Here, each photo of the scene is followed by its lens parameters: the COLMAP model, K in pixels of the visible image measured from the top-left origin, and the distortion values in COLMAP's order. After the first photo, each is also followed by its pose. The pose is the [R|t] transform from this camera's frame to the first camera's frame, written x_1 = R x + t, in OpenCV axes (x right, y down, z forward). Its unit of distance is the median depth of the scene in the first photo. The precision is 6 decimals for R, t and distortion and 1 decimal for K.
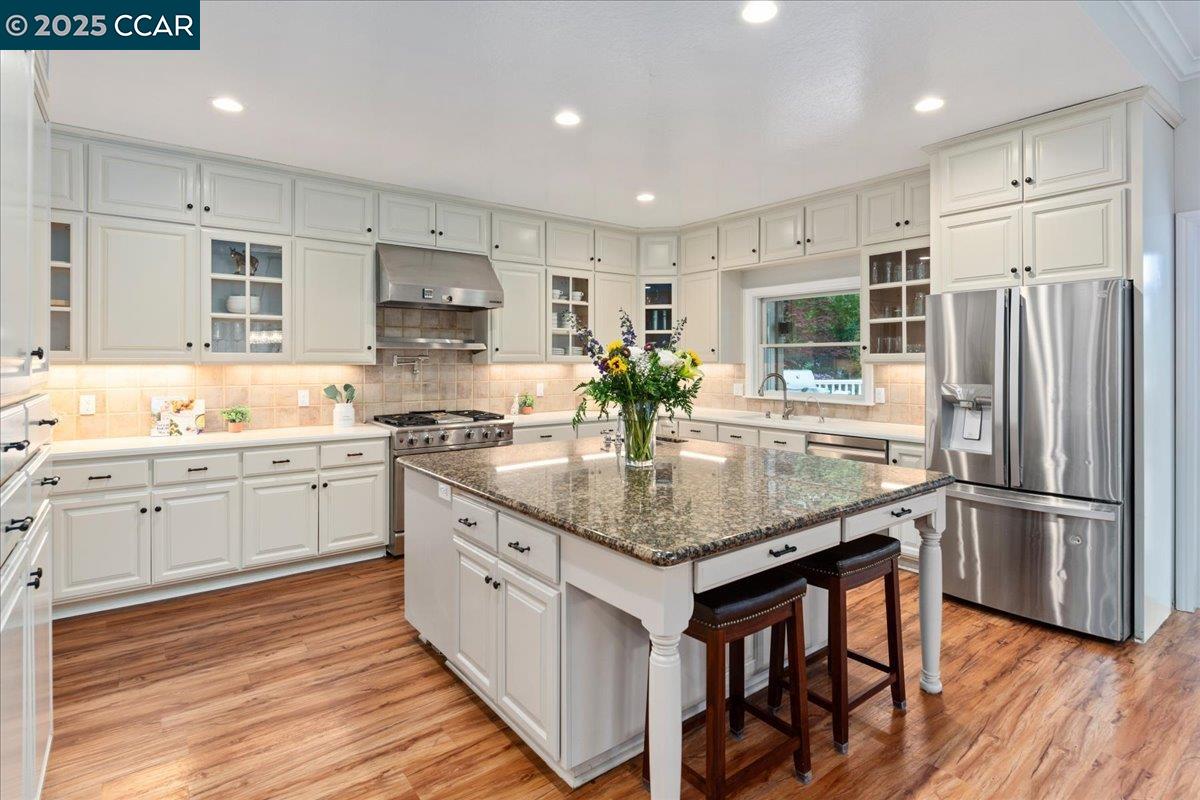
lens RADIAL K [[614.9, 0, 614.3], [0, 614.9, 360.2], [0, 0, 1]] dist [-0.004162, -0.000090]
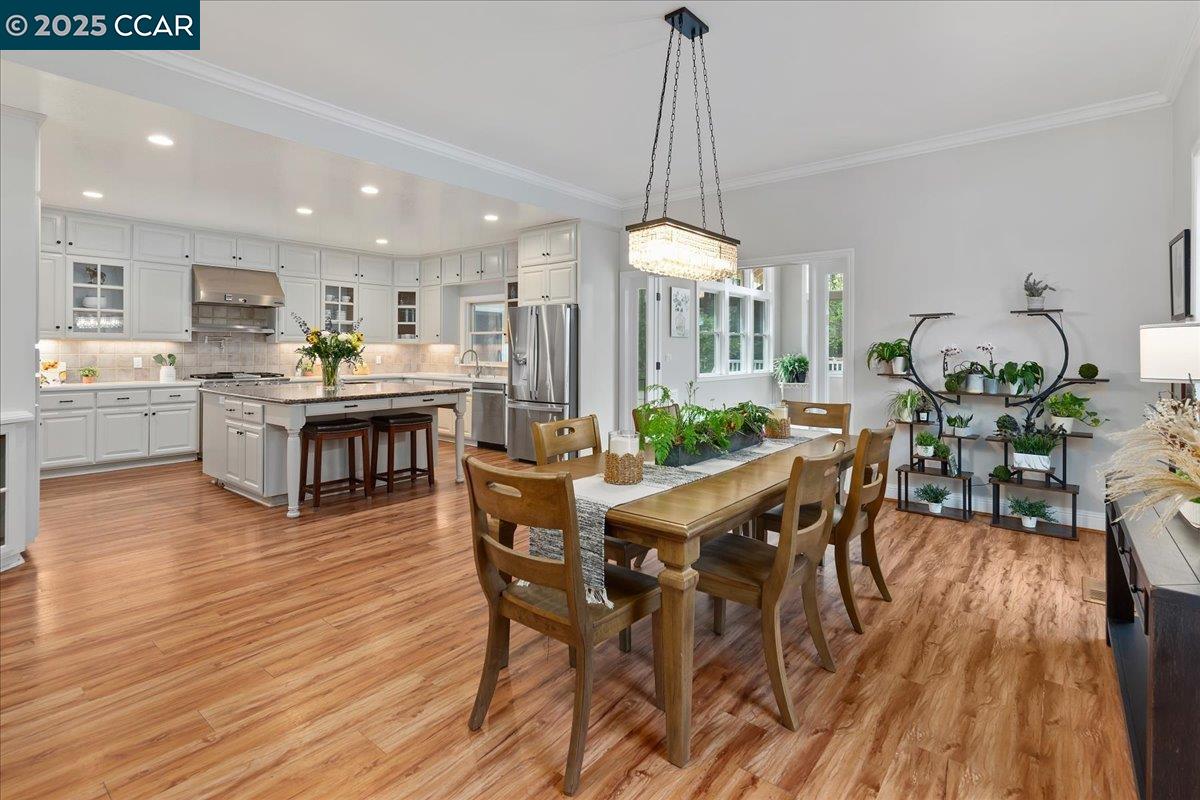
lens RADIAL K [[565.3, 0, 612.4], [0, 565.3, 349.1], [0, 0, 1]] dist [-0.004922, -0.000780]
pose [[0.969544, 0.005178, 0.244861, 0.306347], [-0.005481, 0.999985, 0.000557, 0.020222], [-0.244854, -0.001882, 0.969558, -0.668981]]
